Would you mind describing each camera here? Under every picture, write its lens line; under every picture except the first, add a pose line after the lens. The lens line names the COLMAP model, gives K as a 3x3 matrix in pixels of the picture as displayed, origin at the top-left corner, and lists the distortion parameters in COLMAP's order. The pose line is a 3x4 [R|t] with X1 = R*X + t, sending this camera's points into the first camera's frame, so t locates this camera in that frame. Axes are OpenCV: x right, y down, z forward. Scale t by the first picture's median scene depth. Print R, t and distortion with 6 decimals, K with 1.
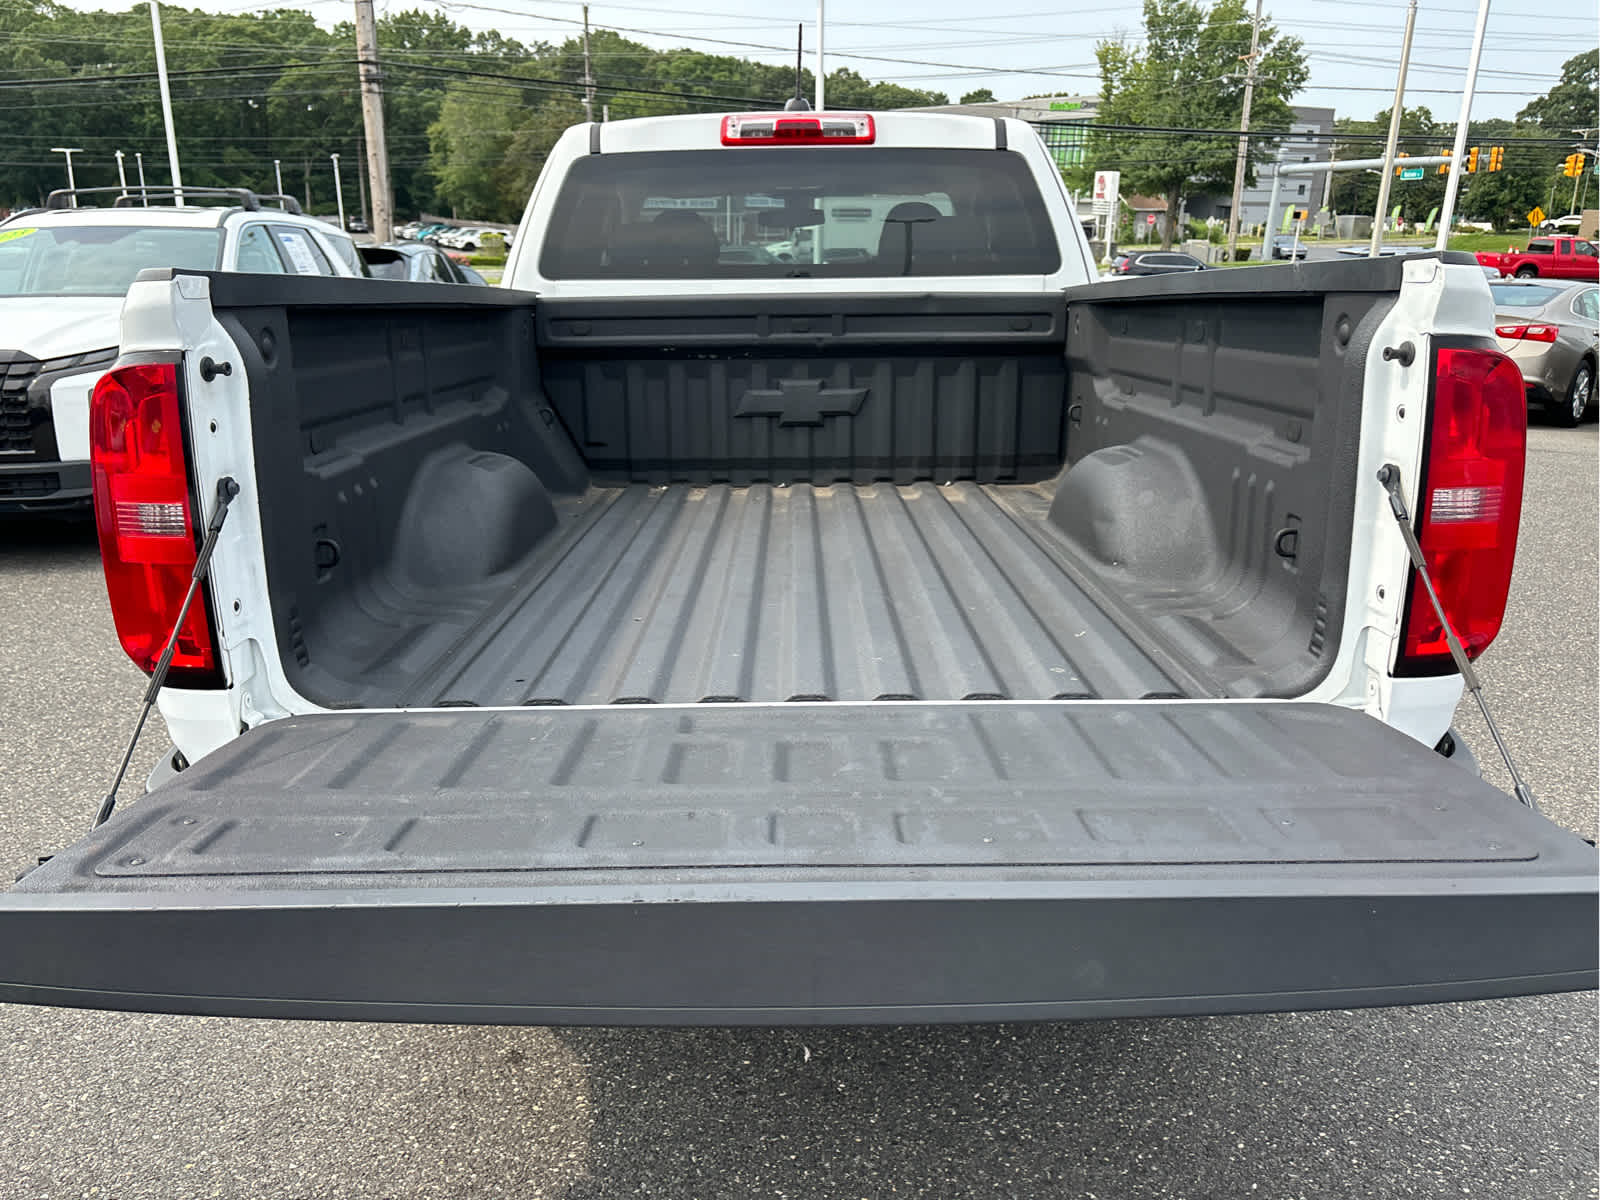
lens RADIAL K [[1238.7, 0, 805.4], [0, 1238.7, 596.8], [0, 0, 1]] dist [0.074366, -0.080194]
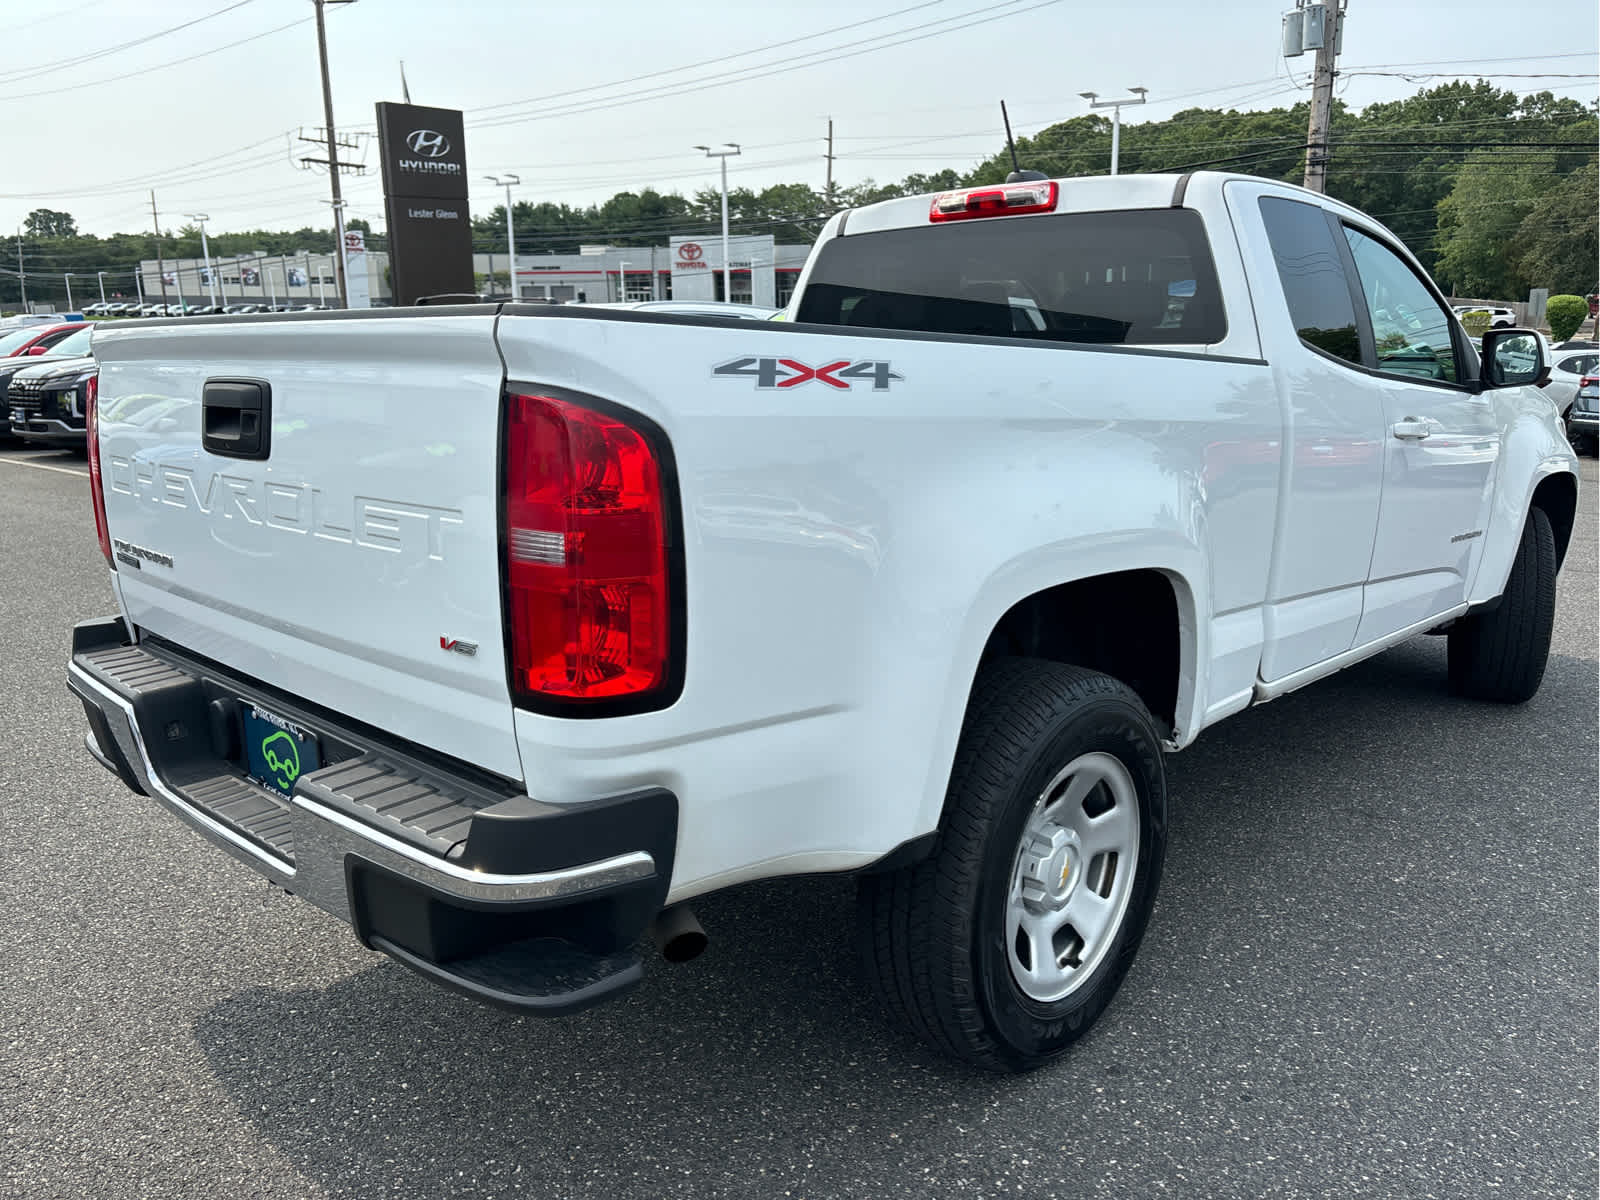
lens RADIAL K [[1281.3, 0, 800.0], [0, 1281.3, 600.0], [0, 0, 1]] dist [0.029289, -0.051830]
pose [[0.695373, 0.145532, -0.703759, 0.103576], [-0.190986, 0.981489, 0.014254, -0.006306], [0.692807, 0.124497, 0.710295, 0.029052]]
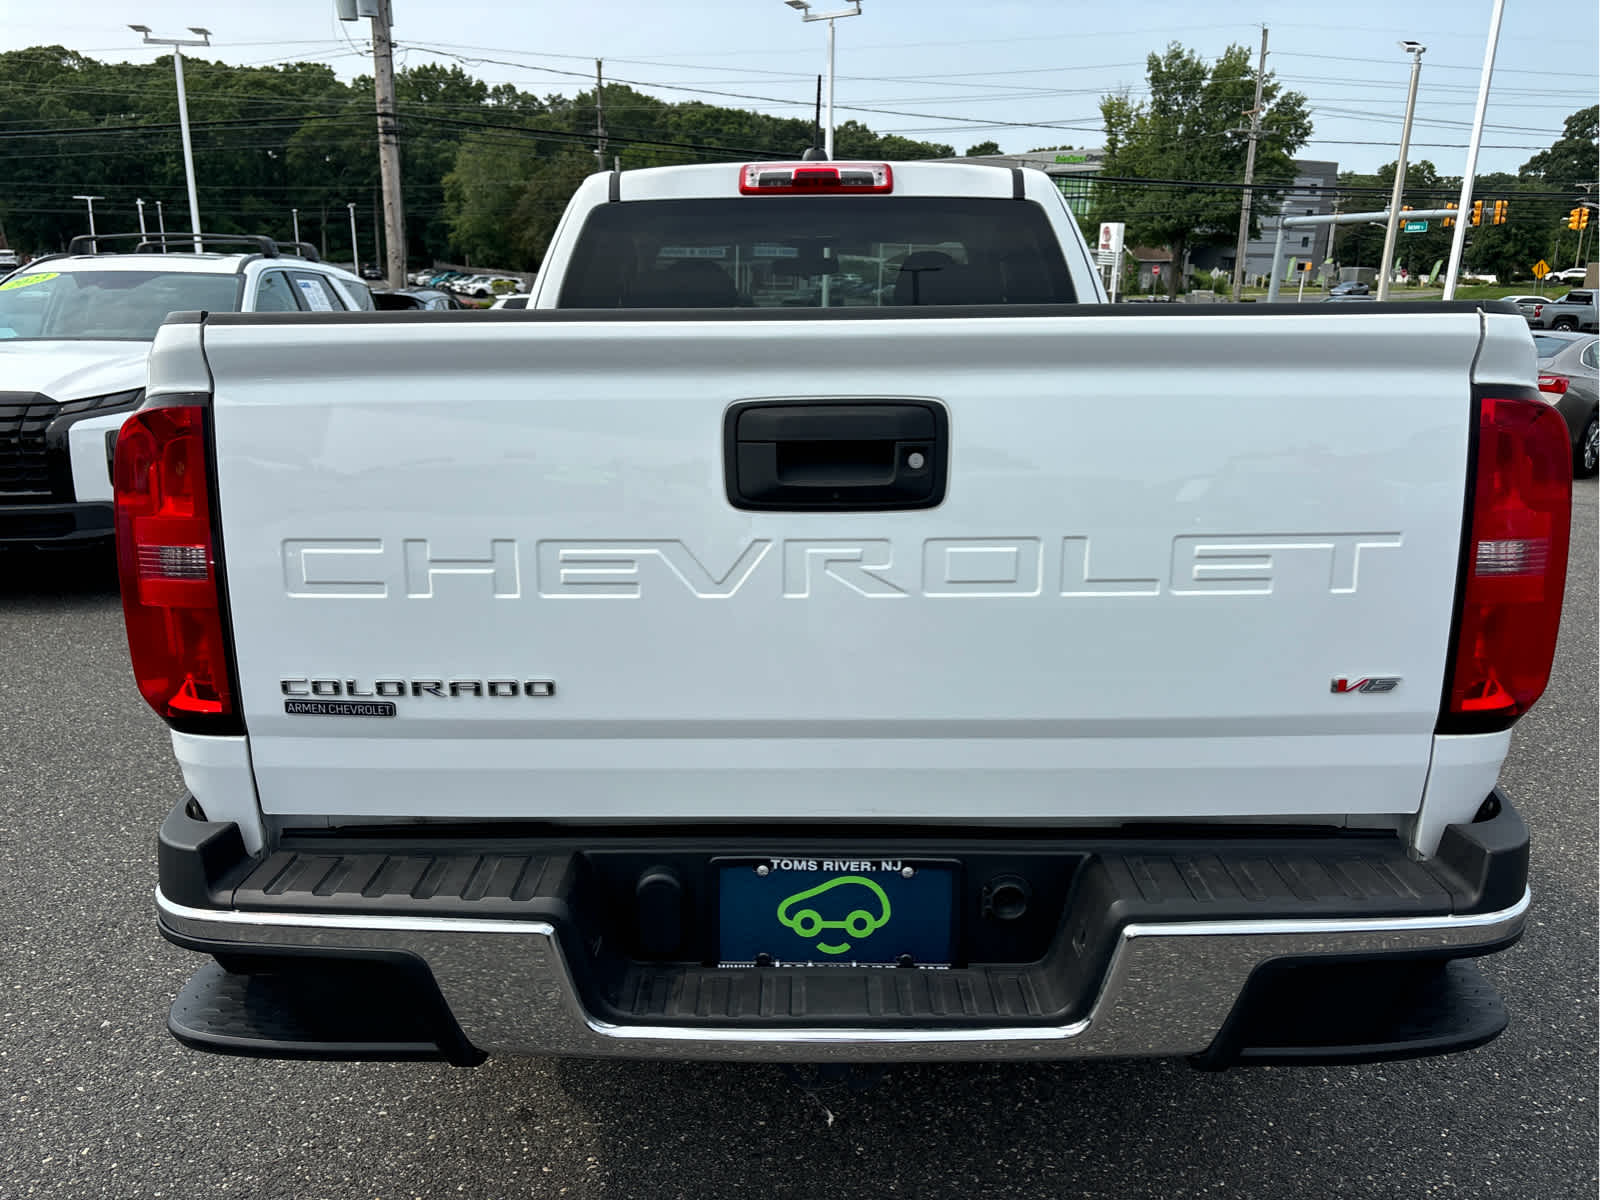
lens RADIAL K [[1239.3, 0, 795.9], [0, 1239.3, 594.6], [0, 0, 1]] dist [0.063229, -0.064060]
pose [[0.999917, 0.007507, -0.010487, -0.001429], [-0.007895, 0.999267, -0.037464, -0.000244], [0.010198, 0.037544, 0.999243, 0.001398]]
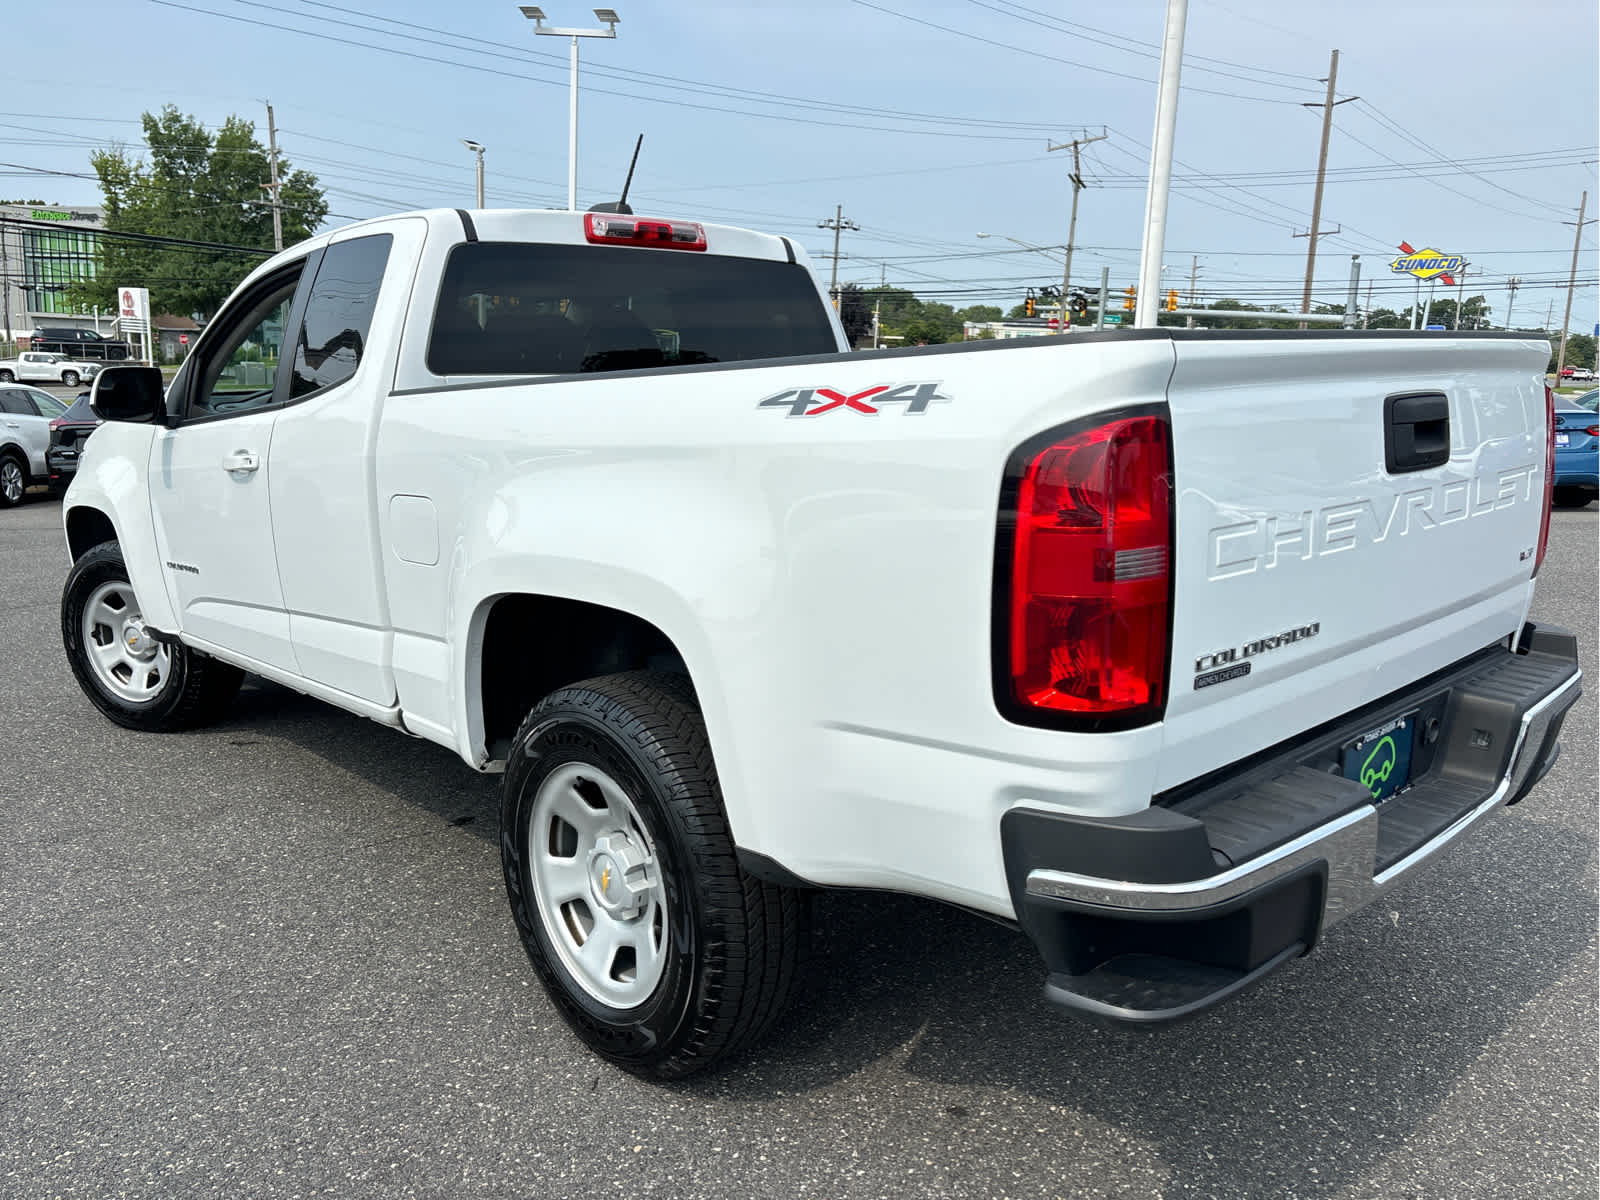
lens RADIAL K [[1239.3, 0, 795.9], [0, 1239.3, 594.6], [0, 0, 1]] dist [0.063229, -0.064060]
pose [[0.718991, -0.124652, 0.683750, -0.081158], [0.189372, 0.981698, -0.020162, -0.003976], [-0.668723, 0.143979, 0.729438, 0.024675]]
